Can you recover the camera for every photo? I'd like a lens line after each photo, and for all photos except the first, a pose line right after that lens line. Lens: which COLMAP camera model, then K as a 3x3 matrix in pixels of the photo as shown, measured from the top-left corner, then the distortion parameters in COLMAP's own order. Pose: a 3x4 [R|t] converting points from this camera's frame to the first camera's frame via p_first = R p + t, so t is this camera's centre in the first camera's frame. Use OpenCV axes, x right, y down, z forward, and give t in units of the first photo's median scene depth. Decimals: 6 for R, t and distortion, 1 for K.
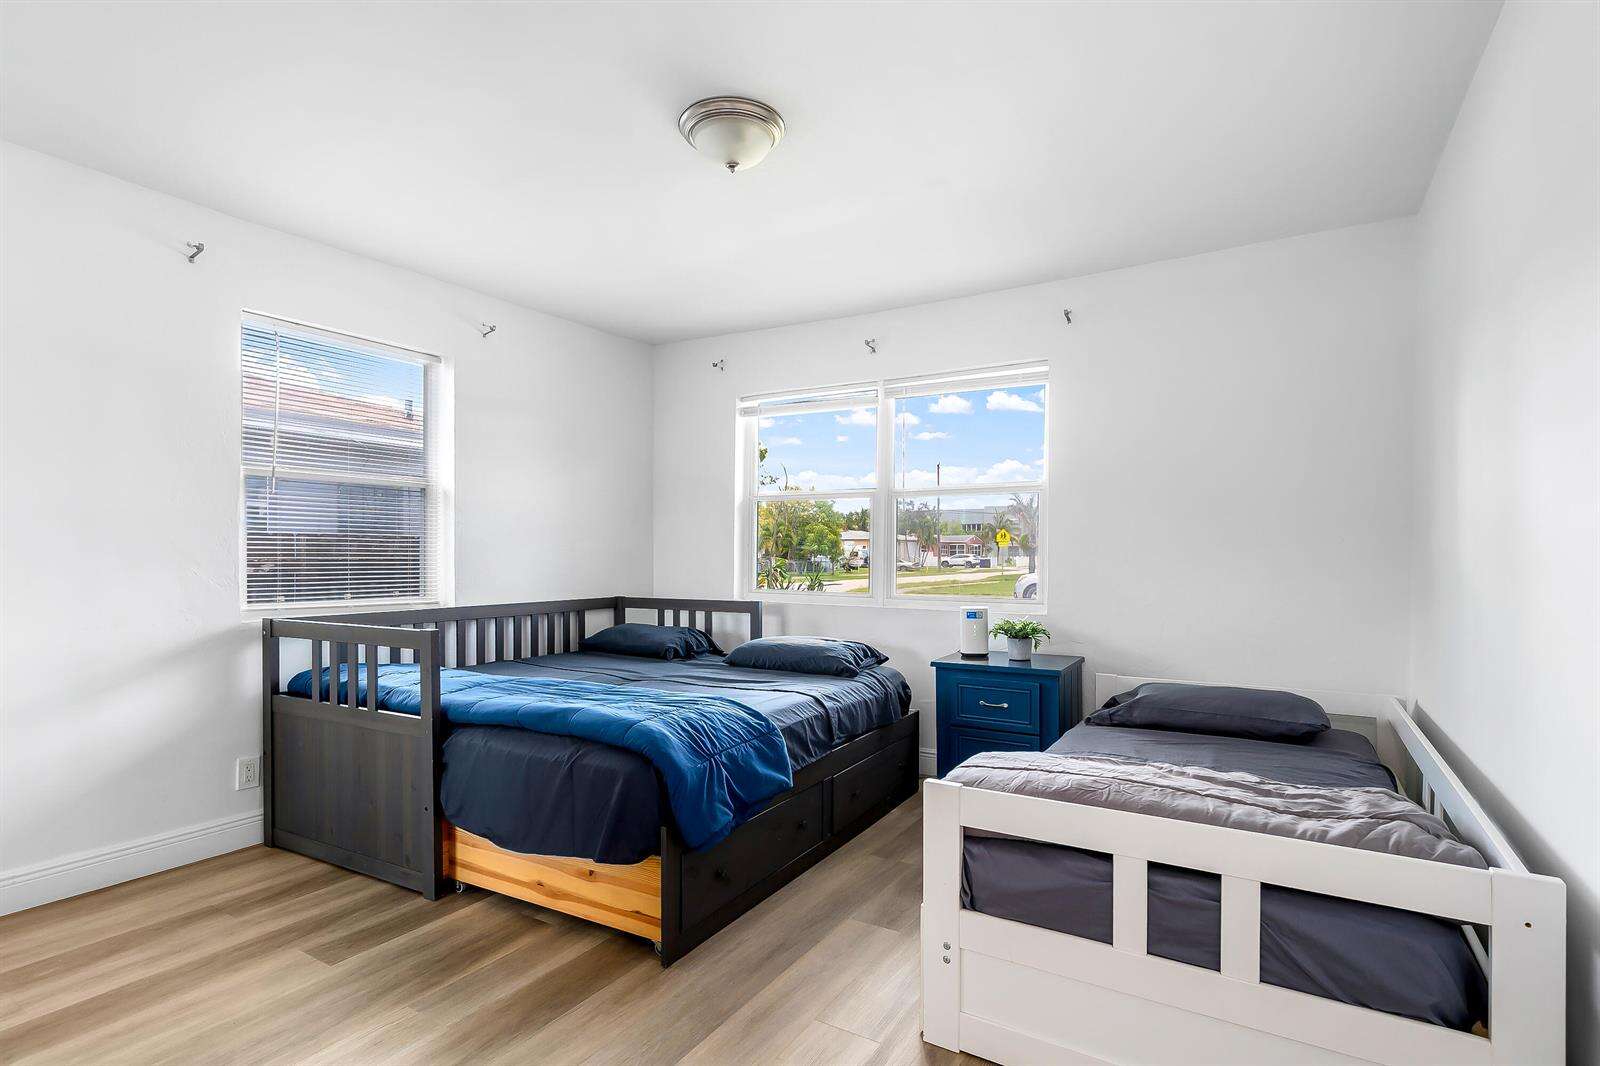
lens RADIAL K [[760.9, 0, 794.3], [0, 760.9, 542.6], [0, 0, 1]] dist [-0.011768, 0.000432]
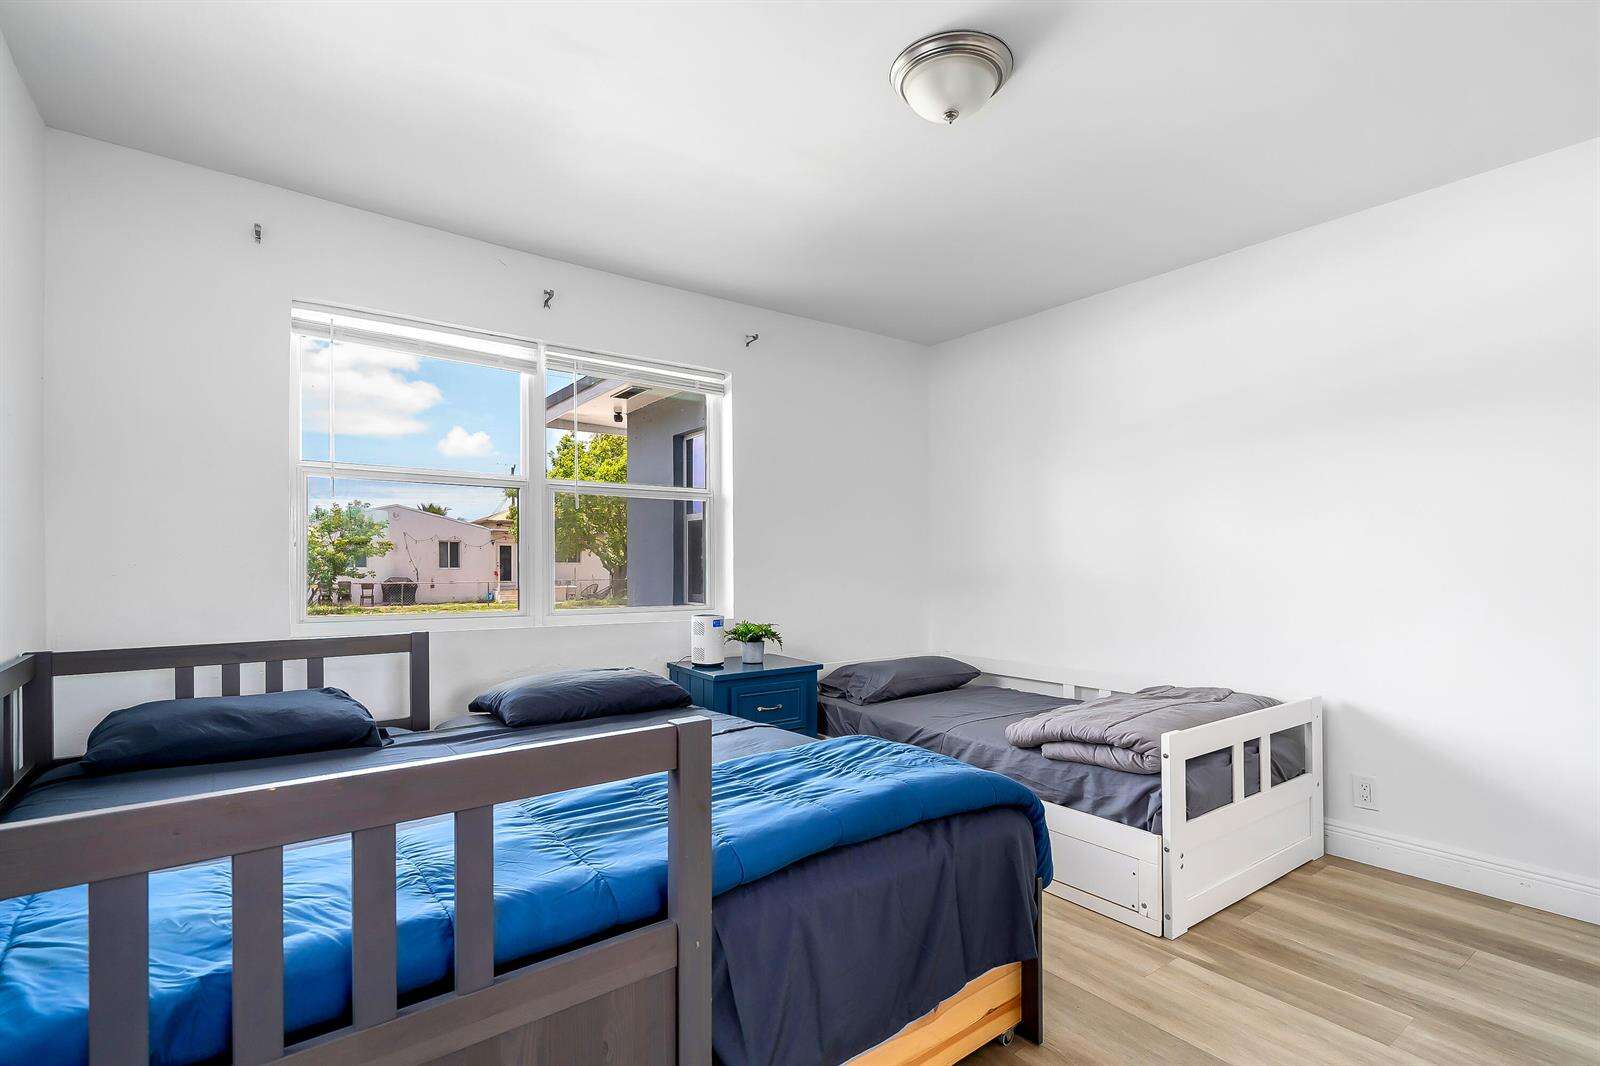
lens RADIAL K [[760.9, 0, 794.3], [0, 760.9, 542.6], [0, 0, 1]] dist [-0.011768, 0.000432]
pose [[0.387770, 0.026709, 0.921369, -0.624645], [-0.009540, 0.999643, -0.024962, 0.016649], [-0.921707, 0.000889, 0.387887, 0.546768]]
